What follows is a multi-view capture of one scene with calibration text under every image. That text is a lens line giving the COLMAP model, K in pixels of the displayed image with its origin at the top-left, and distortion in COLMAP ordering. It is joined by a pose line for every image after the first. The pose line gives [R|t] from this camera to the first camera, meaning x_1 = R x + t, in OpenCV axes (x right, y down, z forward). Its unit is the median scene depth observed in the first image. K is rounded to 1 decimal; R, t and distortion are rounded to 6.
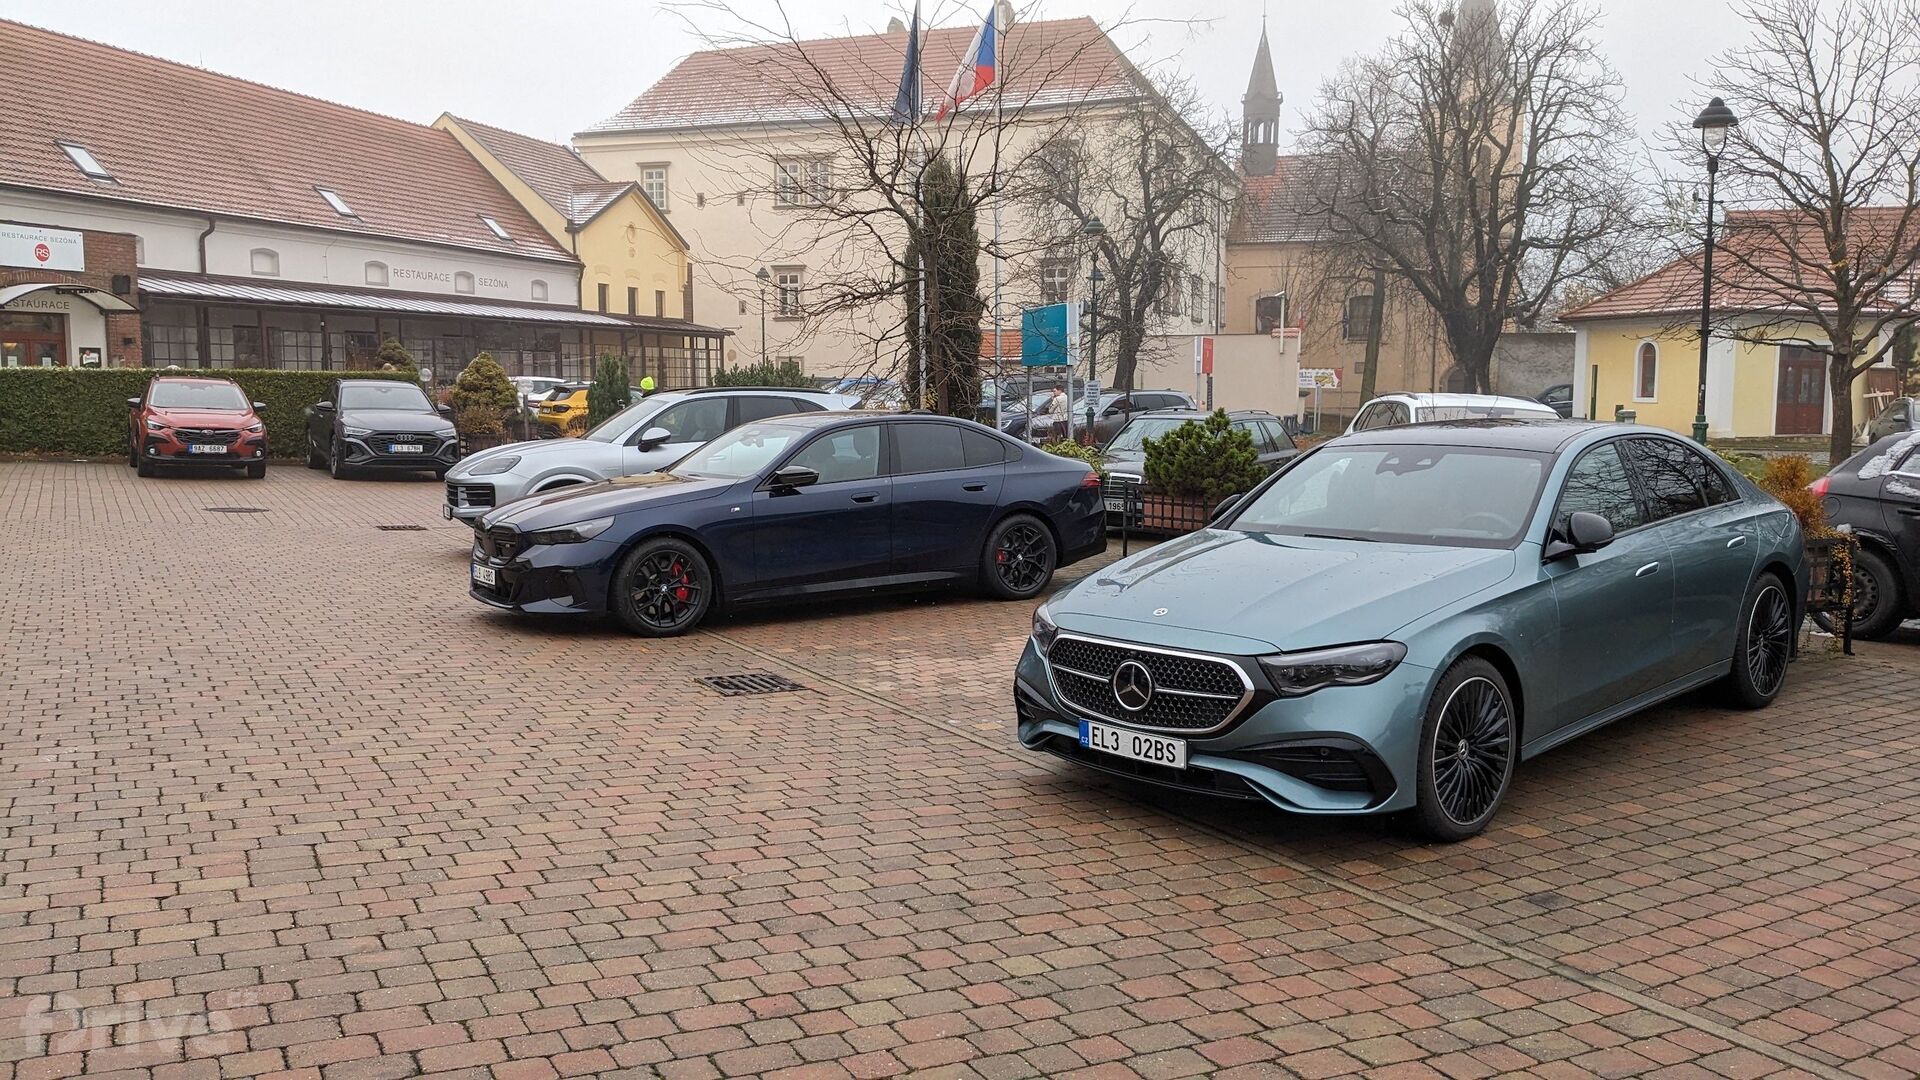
lens RADIAL K [[1557.8, 0, 960.0], [0, 1557.8, 540.0], [0, 0, 1]] dist [0.032959, -0.001835]
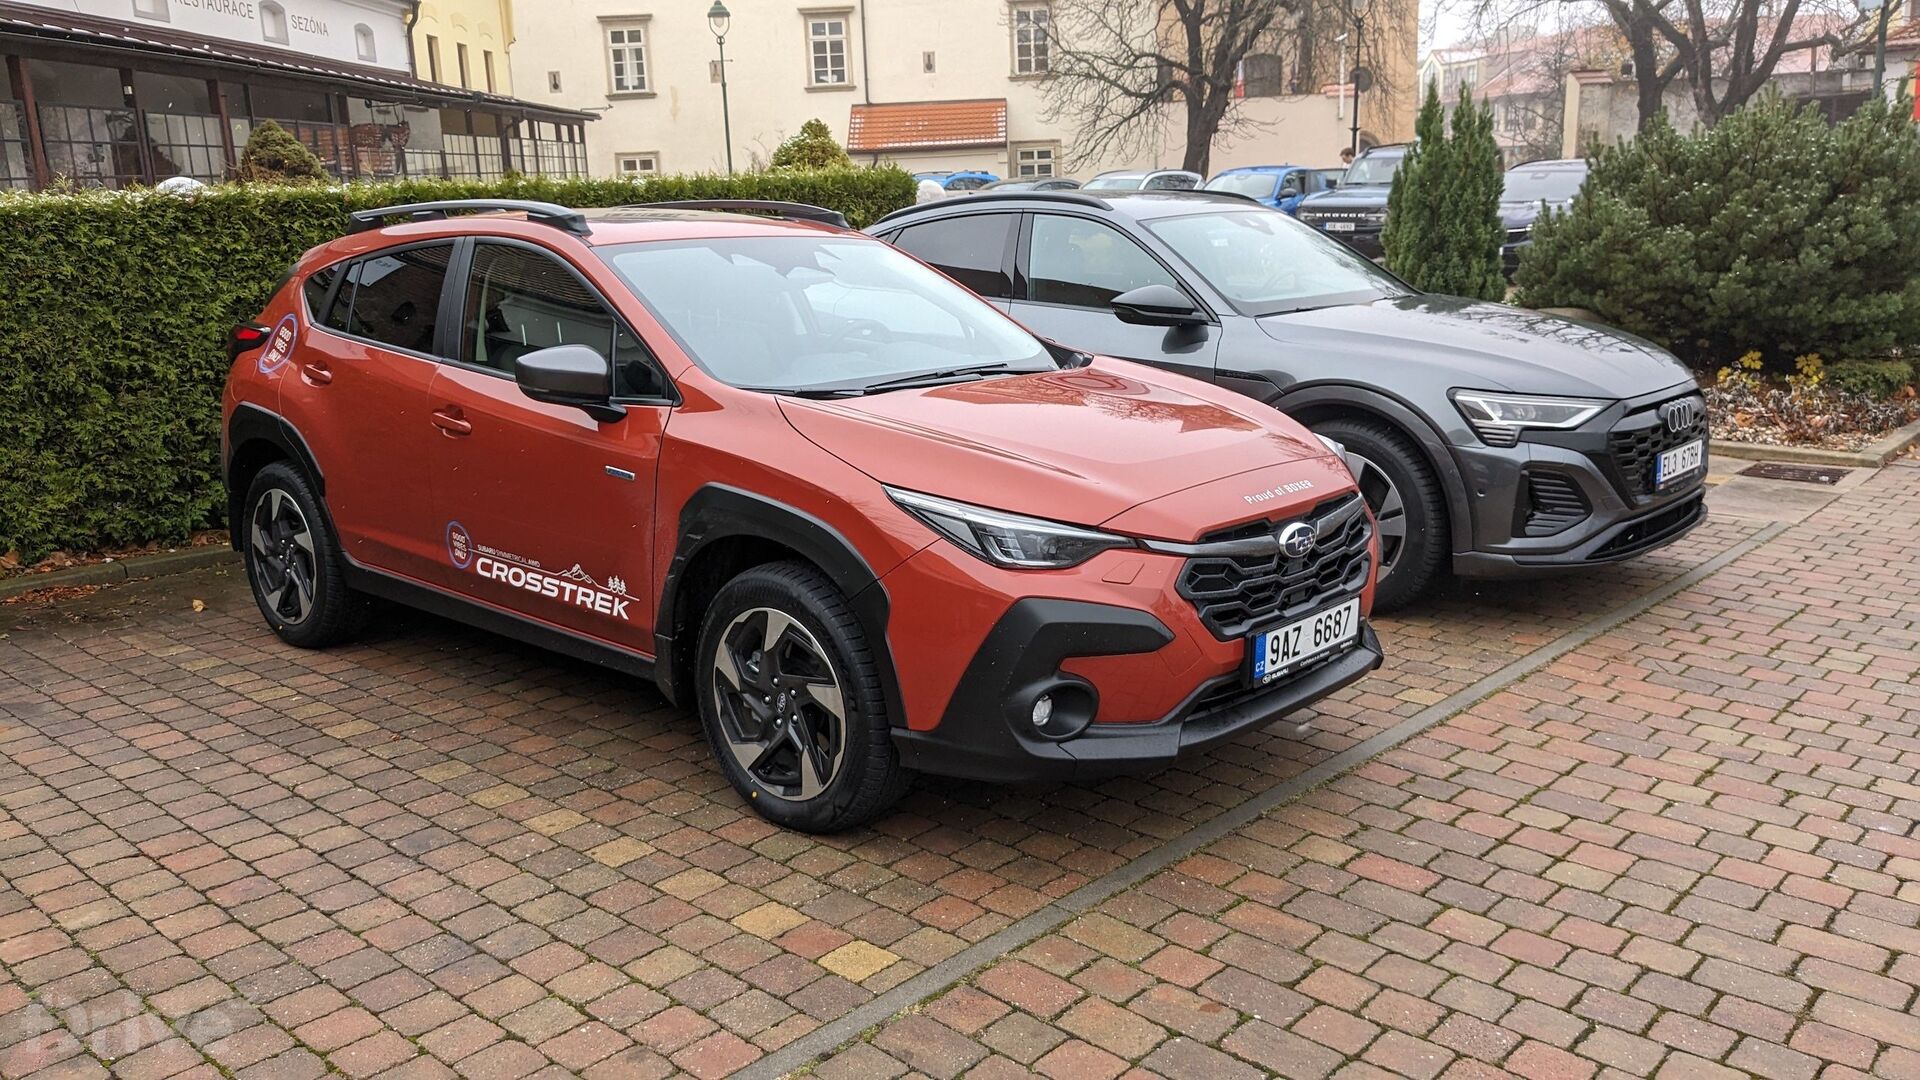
lens RADIAL K [[1557.8, 0, 960.0], [0, 1557.8, 540.0], [0, 0, 1]] dist [0.032959, -0.001835]
pose [[0.953332, -0.106932, 0.282352, -0.201582], [0.070883, 0.988312, 0.134964, -0.033841], [-0.293484, -0.108652, 0.949769, 0.304198]]
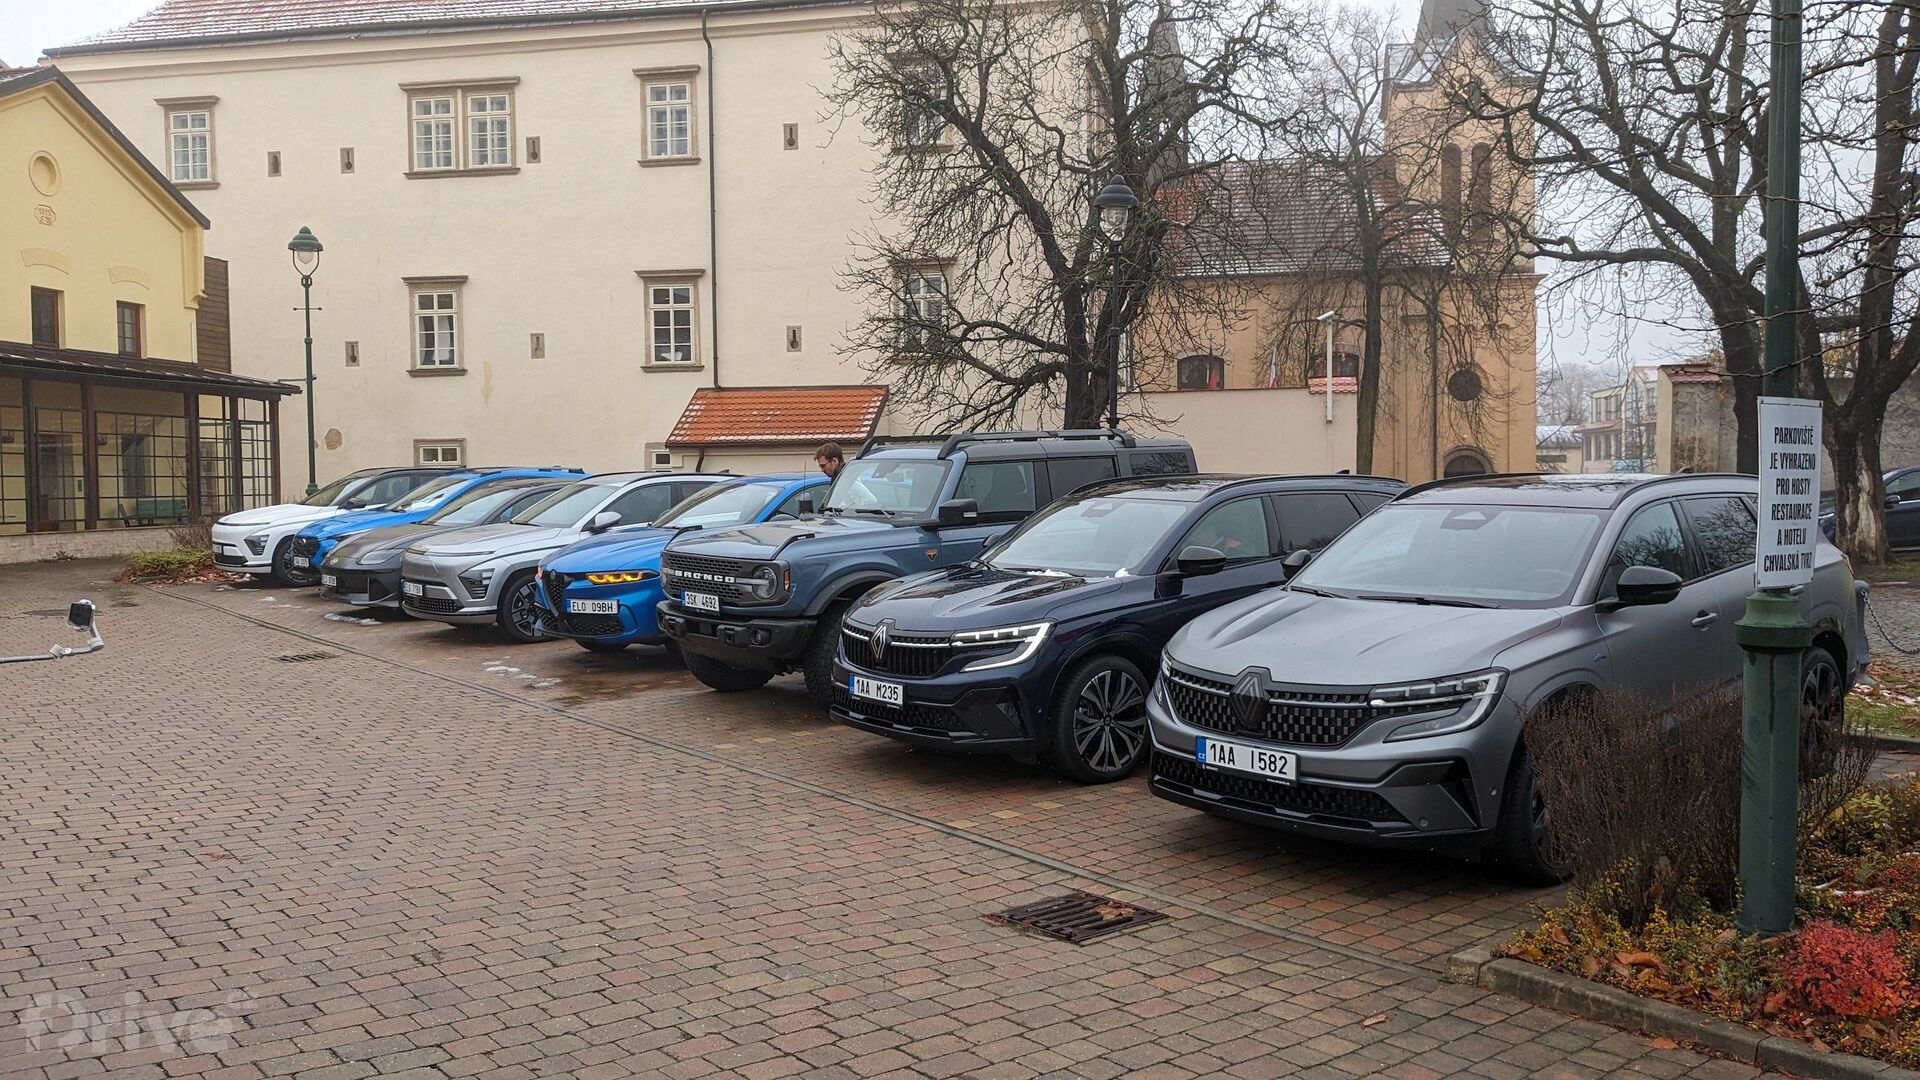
lens RADIAL K [[1565.2, 0, 960.0], [0, 1565.2, 540.0], [0, 0, 1]] dist [0.069629, -0.005252]
pose [[0.988599, -0.015715, 0.149751, -0.011588], [0.025403, 0.997690, -0.063005, -0.045373], [-0.148415, 0.066091, 0.986714, 0.454637]]
